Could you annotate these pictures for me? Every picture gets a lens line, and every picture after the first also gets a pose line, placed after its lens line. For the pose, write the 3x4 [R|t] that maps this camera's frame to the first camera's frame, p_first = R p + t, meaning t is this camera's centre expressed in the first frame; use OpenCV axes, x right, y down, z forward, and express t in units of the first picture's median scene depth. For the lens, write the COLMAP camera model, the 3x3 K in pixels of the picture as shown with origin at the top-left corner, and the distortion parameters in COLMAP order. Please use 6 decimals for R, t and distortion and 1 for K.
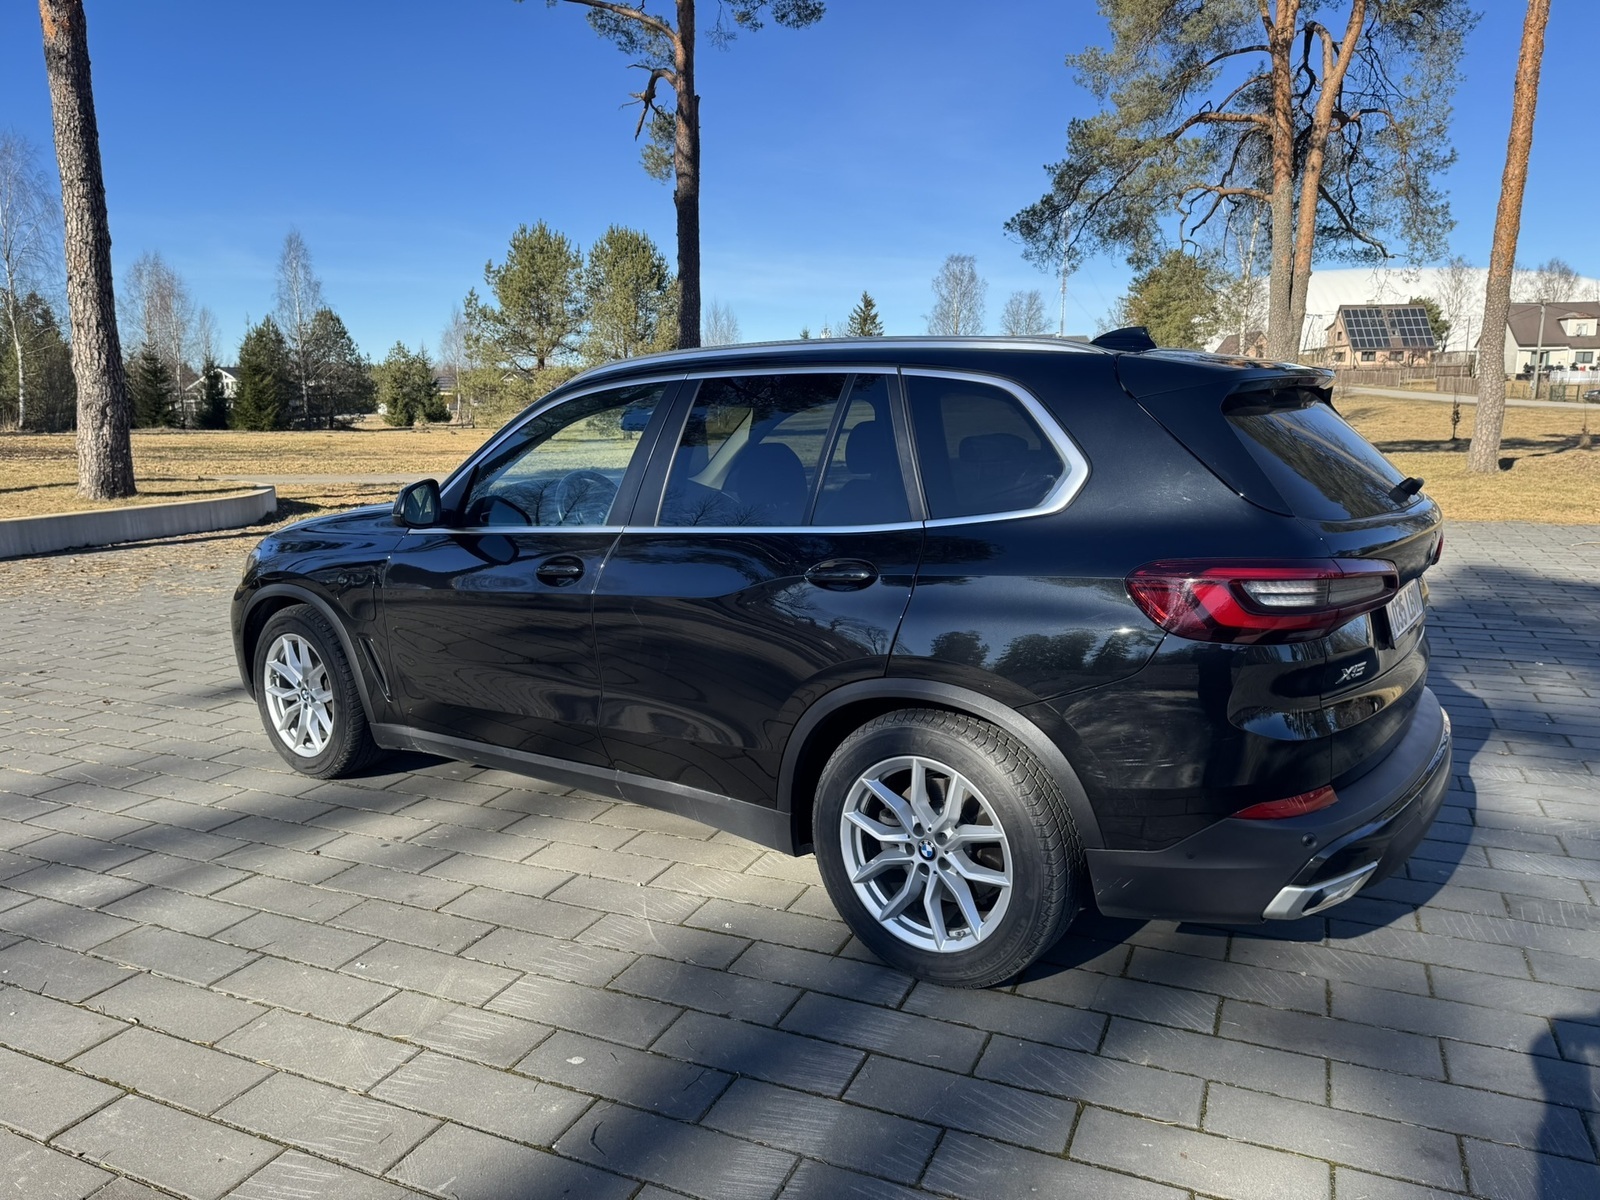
lens RADIAL K [[1127.9, 0, 800.0], [0, 1127.9, 600.0], [0, 0, 1]] dist [0.003205, -0.081309]
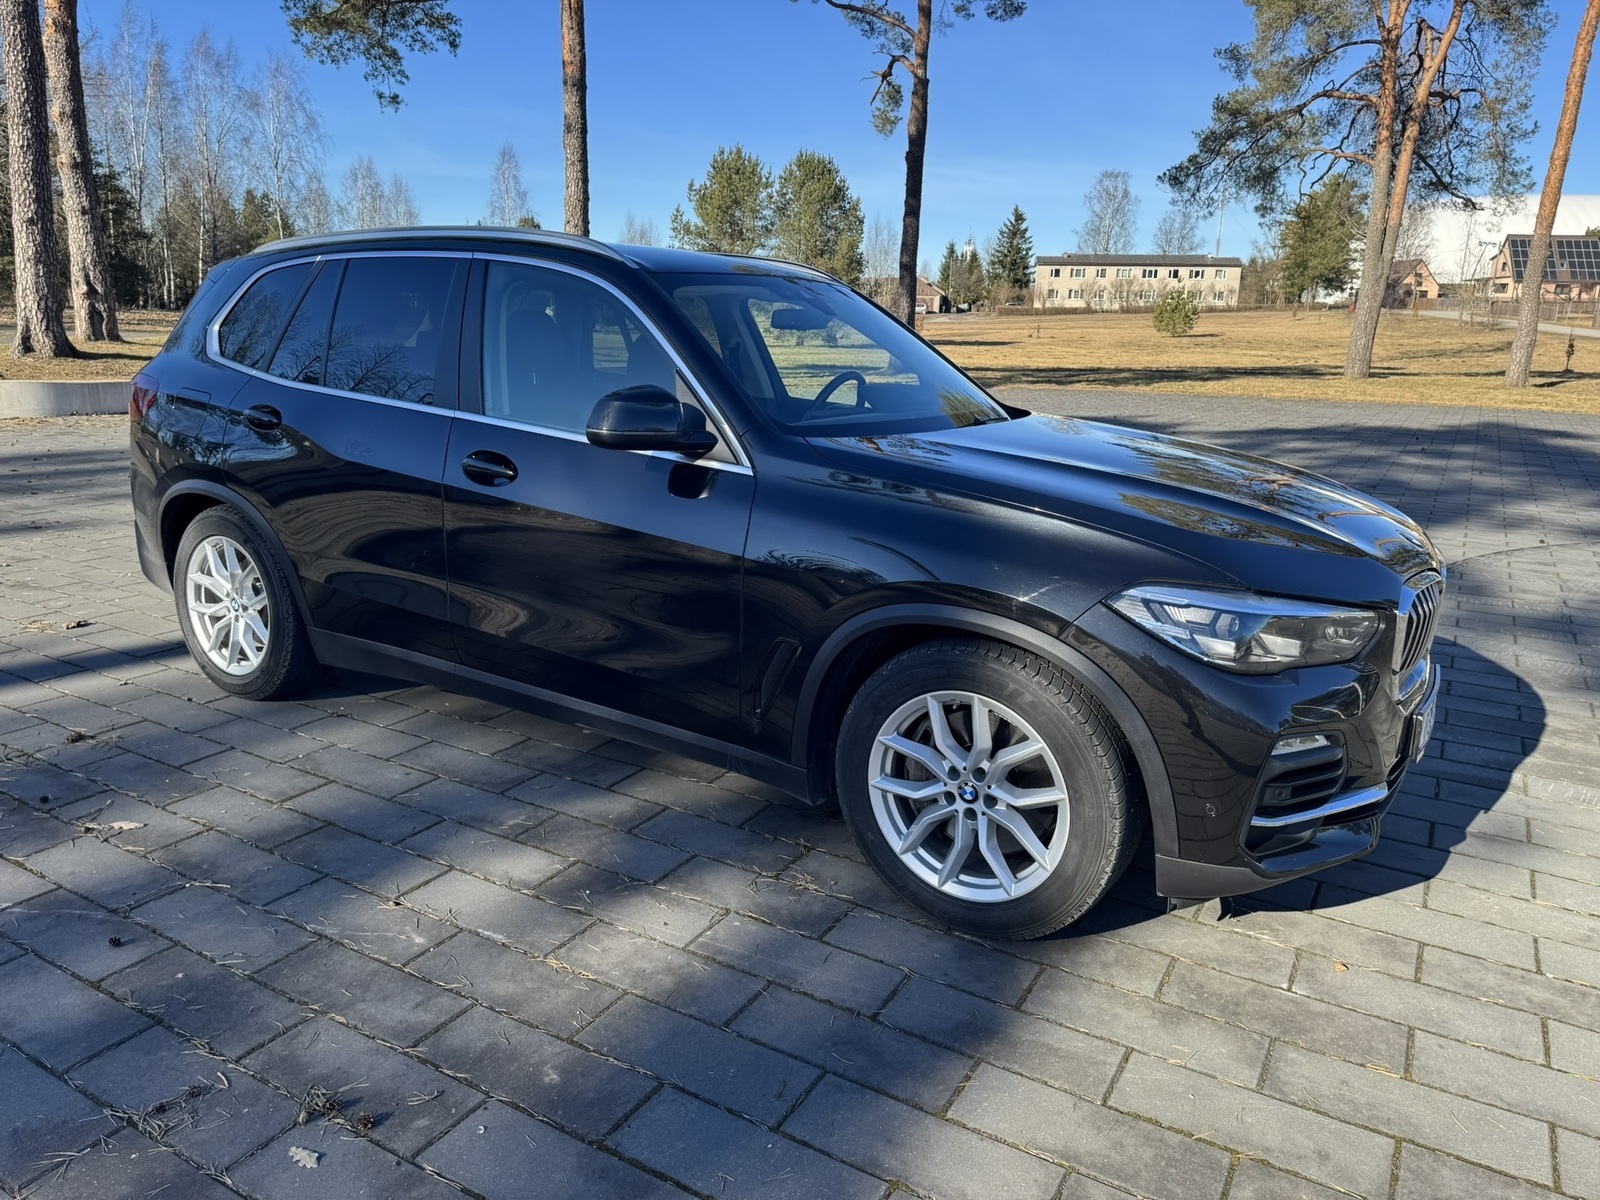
lens RADIAL K [[1099.8, 0, 800.0], [0, 1099.8, 600.0], [0, 0, 1]] dist [0.001769, -0.055140]
pose [[0.991904, 0.058961, -0.112471, -0.047177], [-0.049652, 0.995241, 0.083850, 0.052875], [0.116880, -0.077587, 0.990111, -0.287943]]
